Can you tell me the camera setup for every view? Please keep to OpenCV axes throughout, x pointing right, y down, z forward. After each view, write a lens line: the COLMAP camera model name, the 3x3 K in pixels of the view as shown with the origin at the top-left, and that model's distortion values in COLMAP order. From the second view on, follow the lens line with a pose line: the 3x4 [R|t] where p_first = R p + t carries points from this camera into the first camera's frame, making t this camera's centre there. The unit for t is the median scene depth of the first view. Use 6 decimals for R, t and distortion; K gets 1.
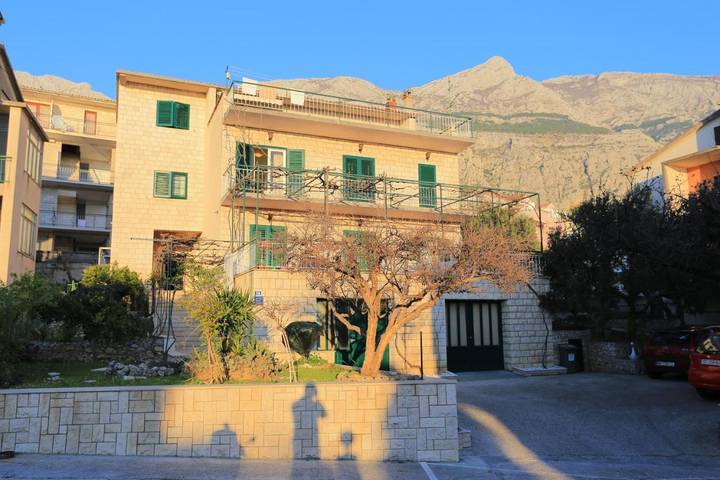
lens RADIAL K [[586.3, 0, 368.0], [0, 586.3, 240.1], [0, 0, 1]] dist [-0.014246, 0.061388]
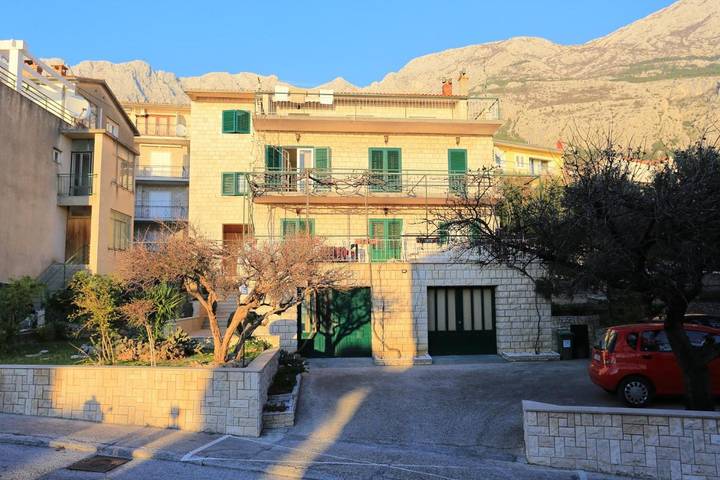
lens RADIAL K [[586.3, 0, 368.0], [0, 586.3, 240.1], [0, 0, 1]] dist [-0.014246, 0.061388]
pose [[0.951532, -0.028989, -0.306181, 0.286681], [0.044313, 0.998083, 0.043214, -0.025217], [0.304341, -0.054687, 0.950992, -0.019204]]
